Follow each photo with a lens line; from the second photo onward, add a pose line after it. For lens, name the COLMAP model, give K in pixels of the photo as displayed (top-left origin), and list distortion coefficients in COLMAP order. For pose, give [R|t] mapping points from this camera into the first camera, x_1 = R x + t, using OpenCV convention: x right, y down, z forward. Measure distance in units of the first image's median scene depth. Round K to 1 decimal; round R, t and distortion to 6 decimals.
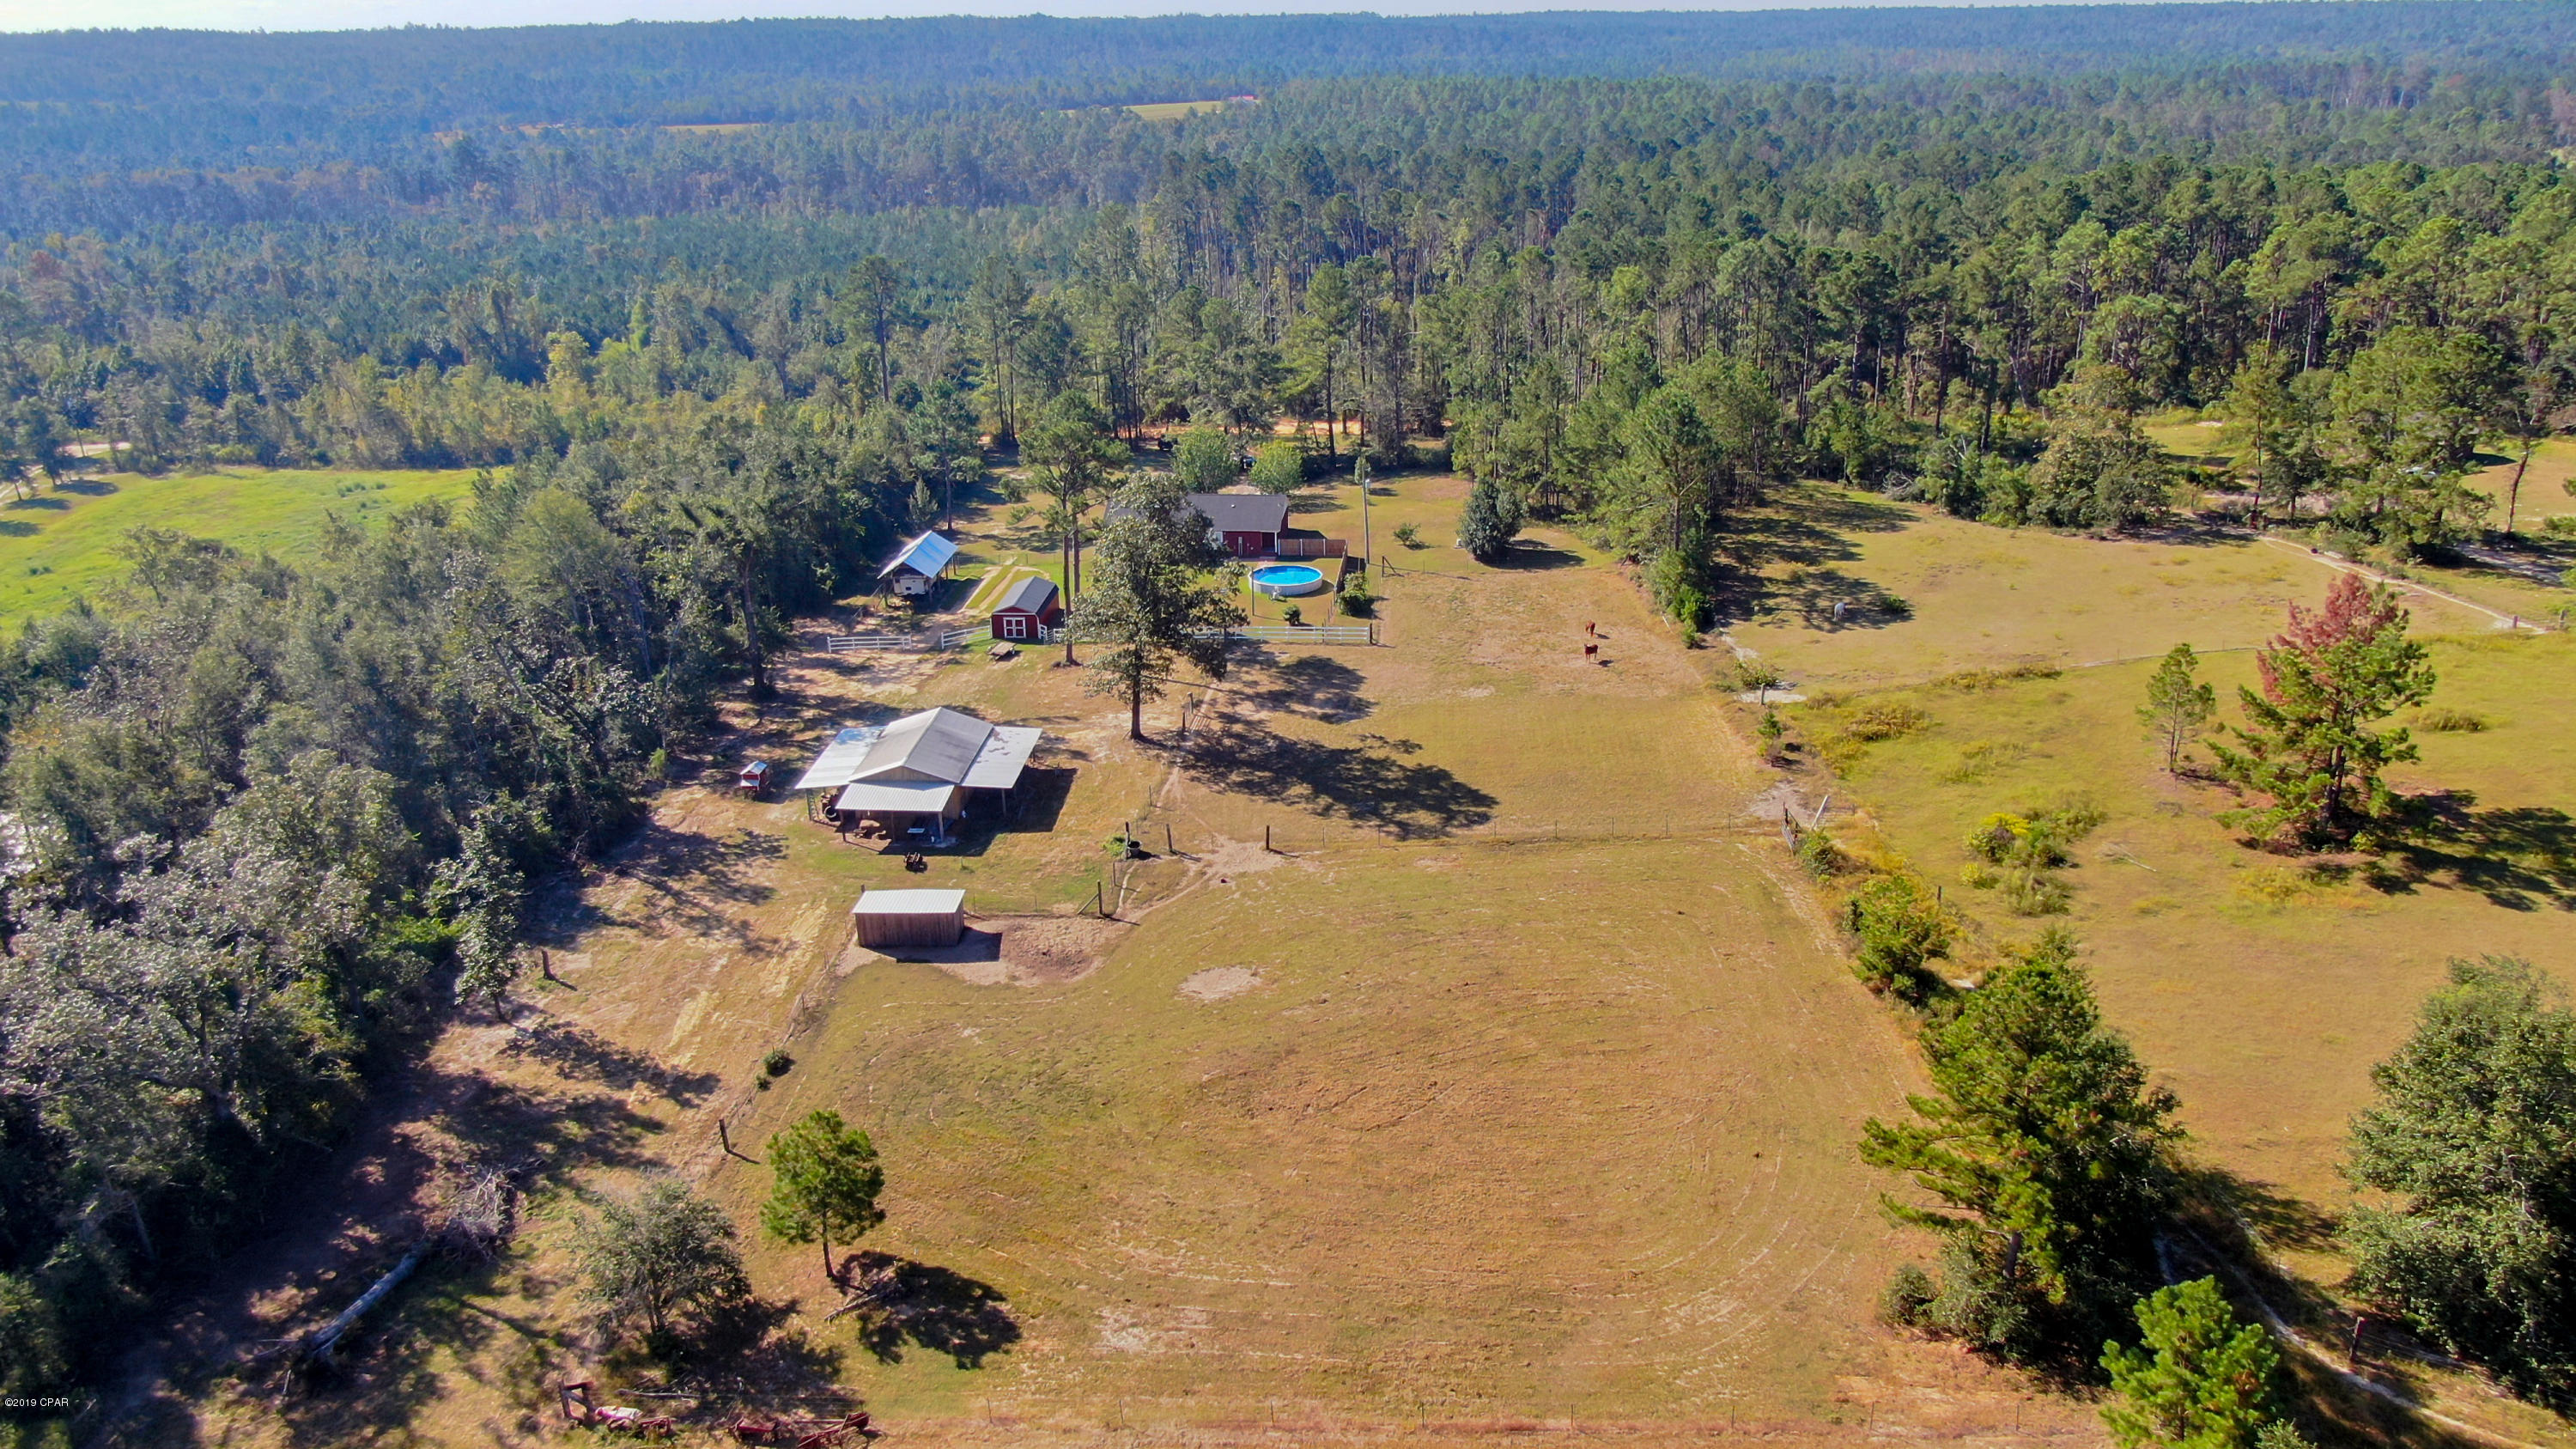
lens RADIAL K [[1850.9, 0, 1288.0], [0, 1850.9, 724.5], [0, 0, 1]] dist [-0.019667, 0.001305]
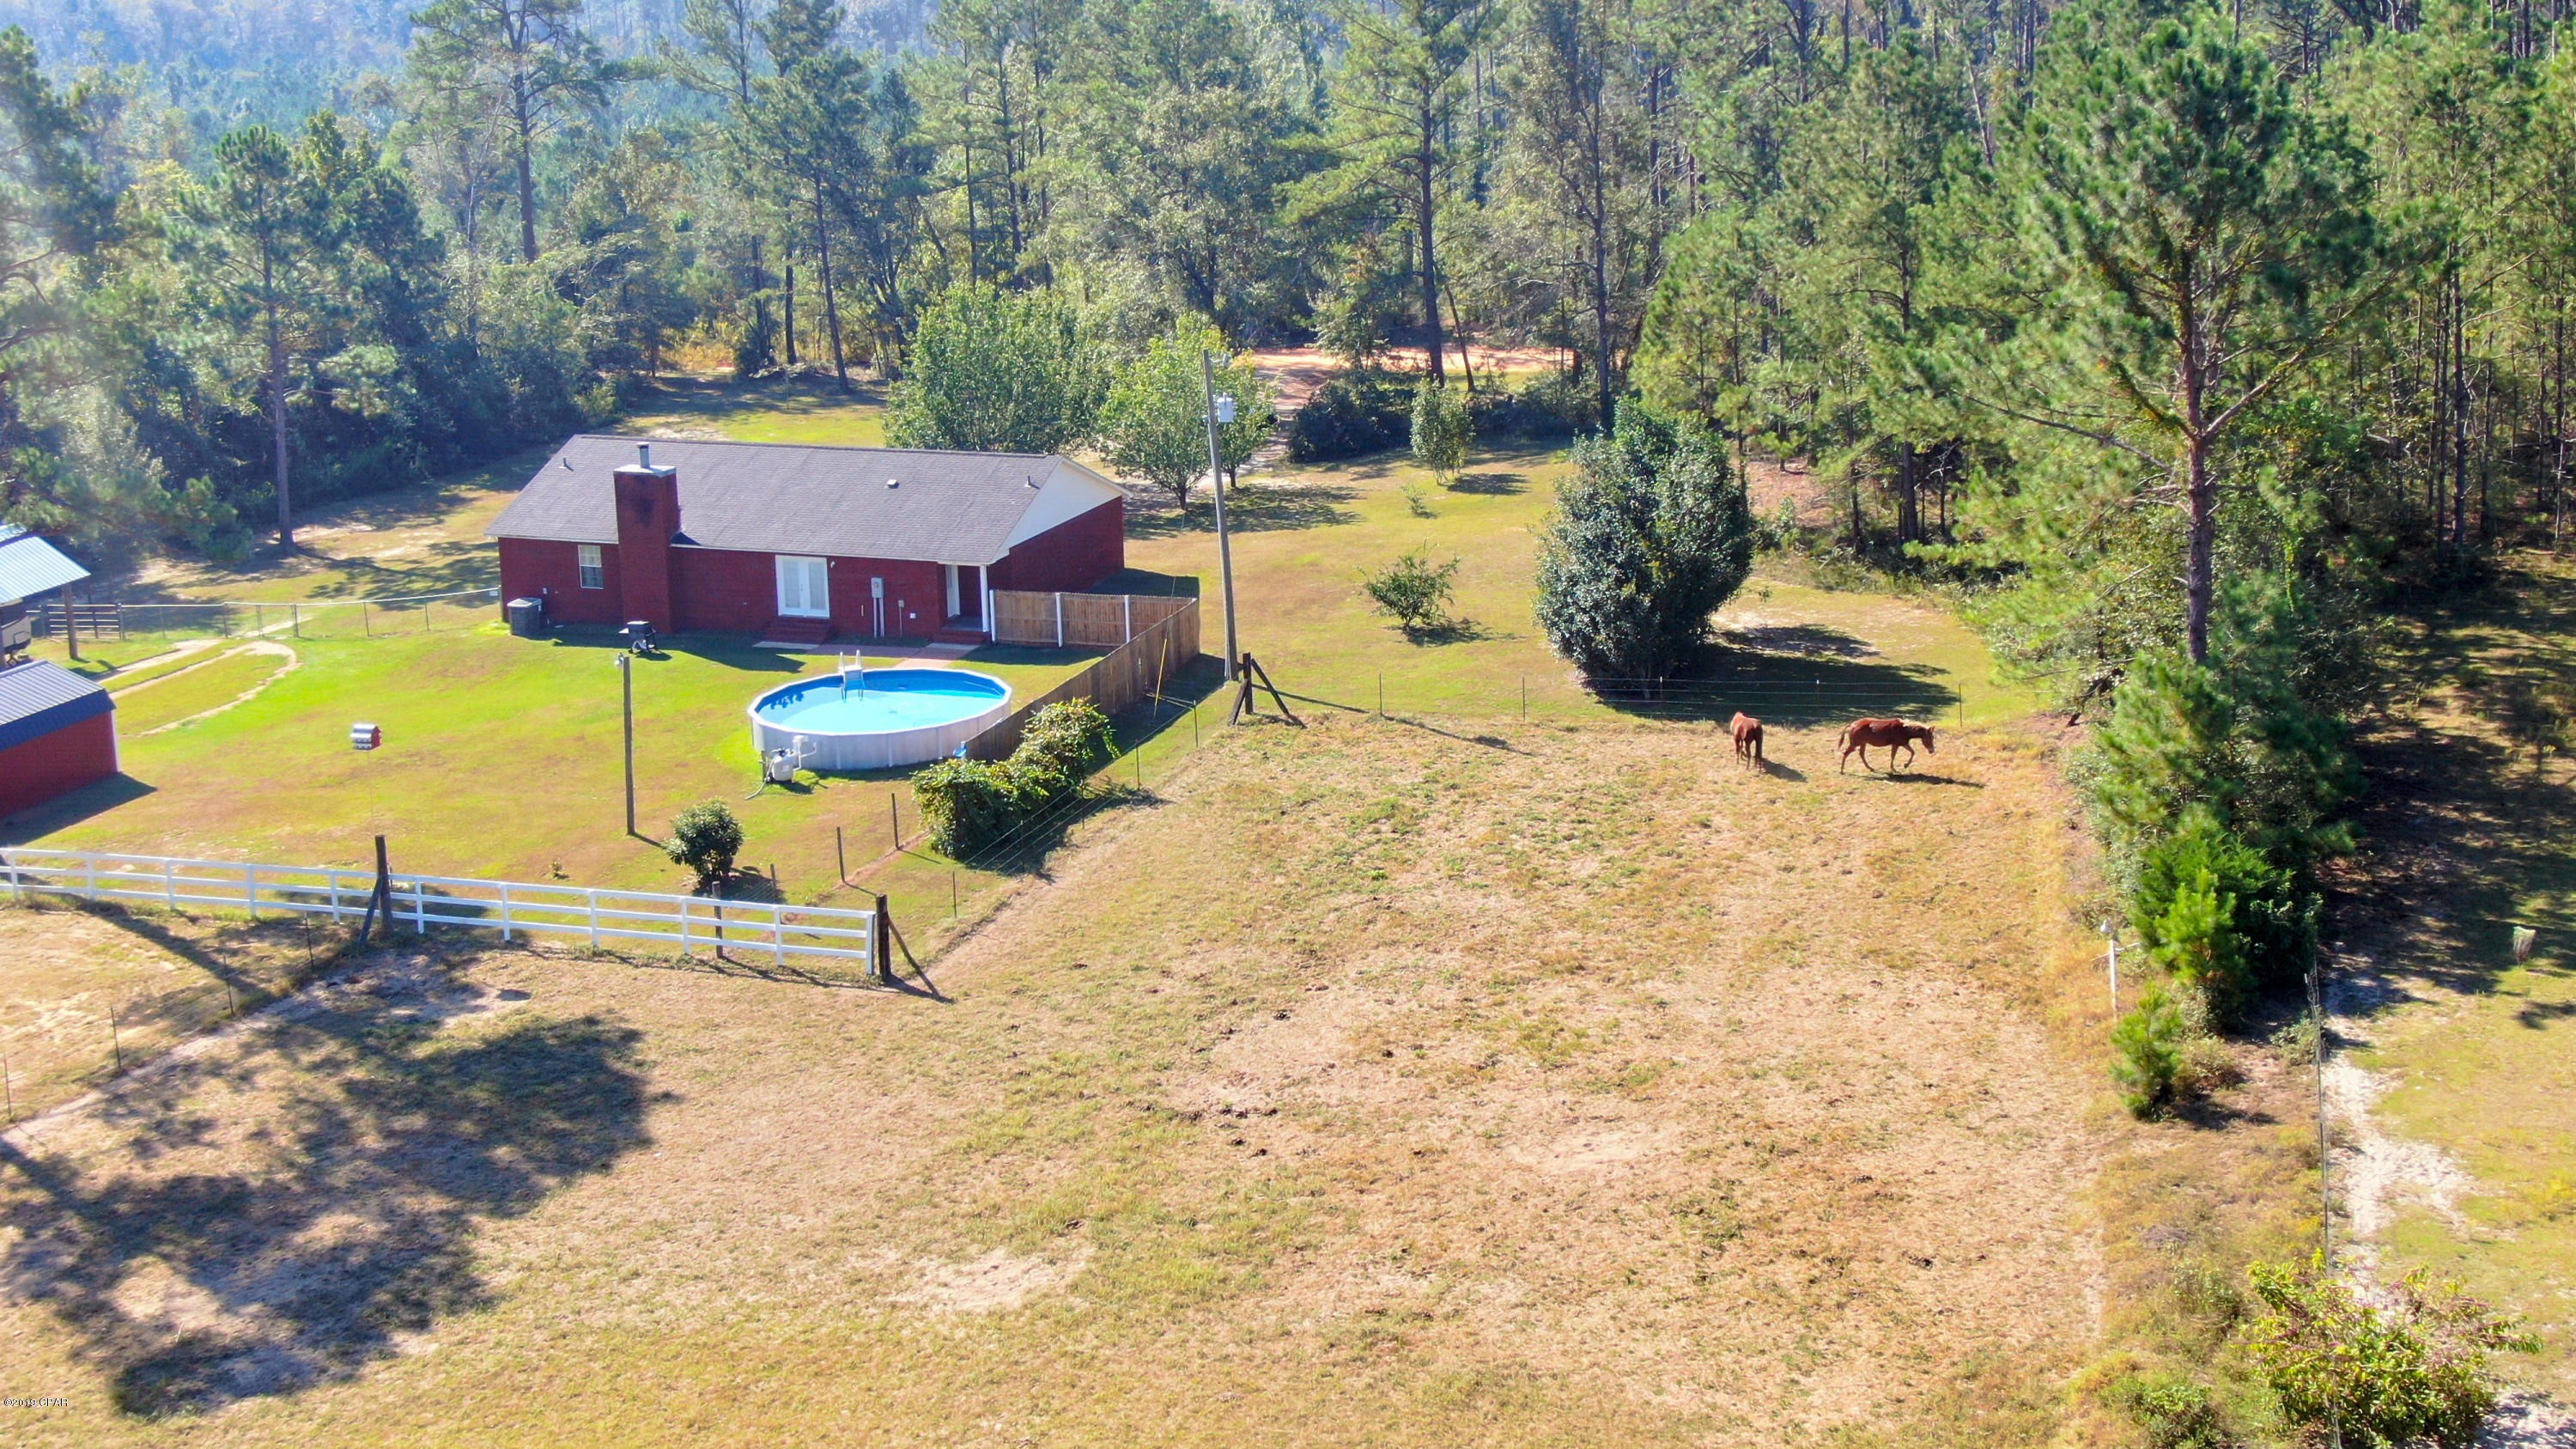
lens RADIAL K [[3160.6, 0, 1288.0], [0, 3160.6, 724.5], [0, 0, 1]] dist [0.003066, 0.006638]
pose [[0.978672, 0.051525, -0.198862, 0.161141], [-0.068337, 0.994560, -0.078619, -0.042422], [0.193730, 0.090532, 0.976869, 0.531853]]
